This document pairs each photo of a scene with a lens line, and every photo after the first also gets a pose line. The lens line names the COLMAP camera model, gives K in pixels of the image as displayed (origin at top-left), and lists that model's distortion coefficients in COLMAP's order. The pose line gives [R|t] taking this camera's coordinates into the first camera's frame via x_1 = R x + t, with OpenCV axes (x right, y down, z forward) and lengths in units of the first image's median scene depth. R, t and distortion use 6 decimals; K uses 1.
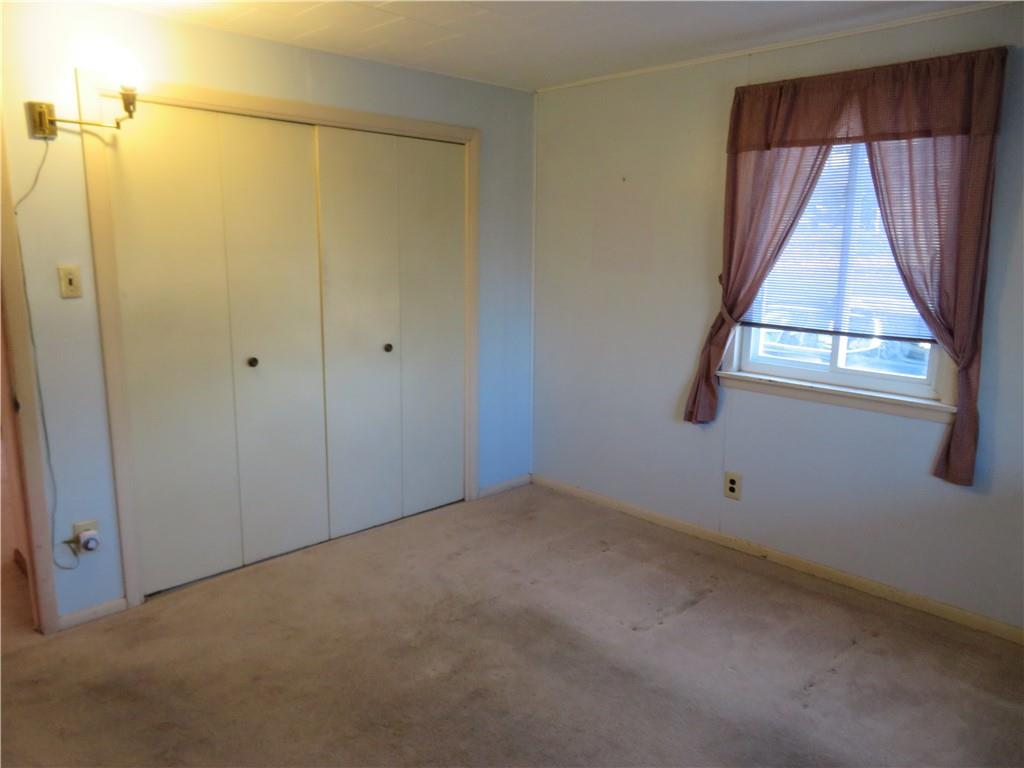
lens RADIAL K [[731.9, 0, 506.1], [0, 731.9, 382.7], [0, 0, 1]] dist [-0.007514, 0.001408]
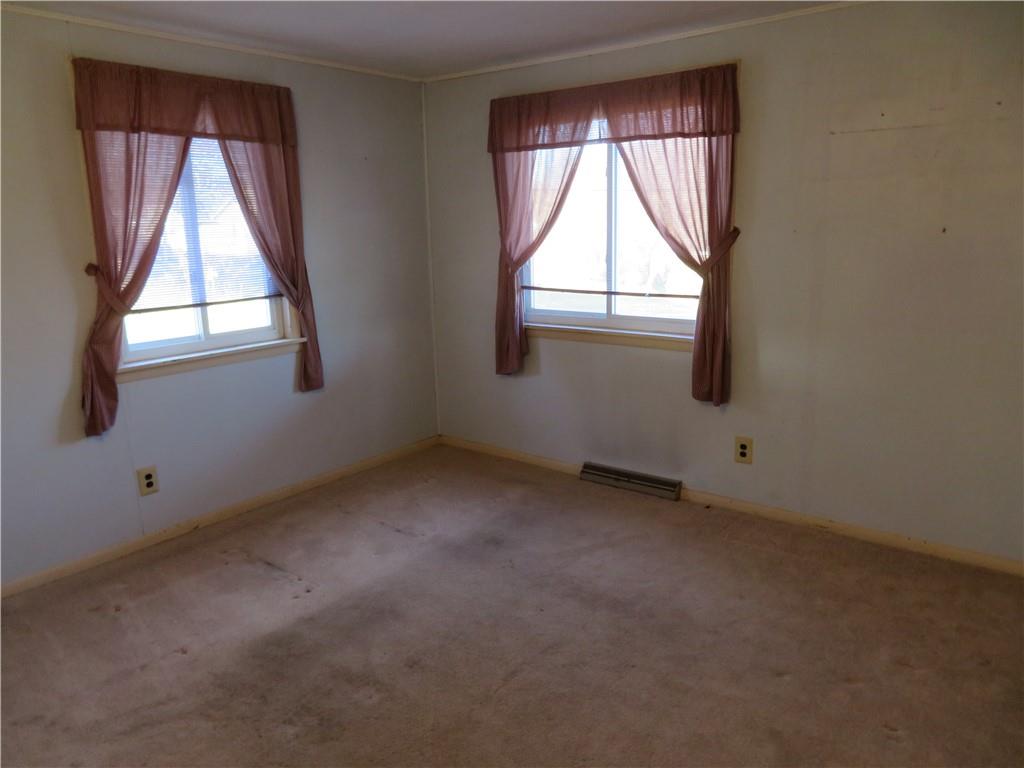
lens RADIAL K [[731.9, 0, 506.1], [0, 731.9, 382.7], [0, 0, 1]] dist [-0.007514, 0.001408]
pose [[-0.134583, -0.214928, 0.967312, -0.793348], [0.216018, 0.946351, 0.240325, -0.133860], [-0.967070, 0.241300, -0.080934, 0.716745]]
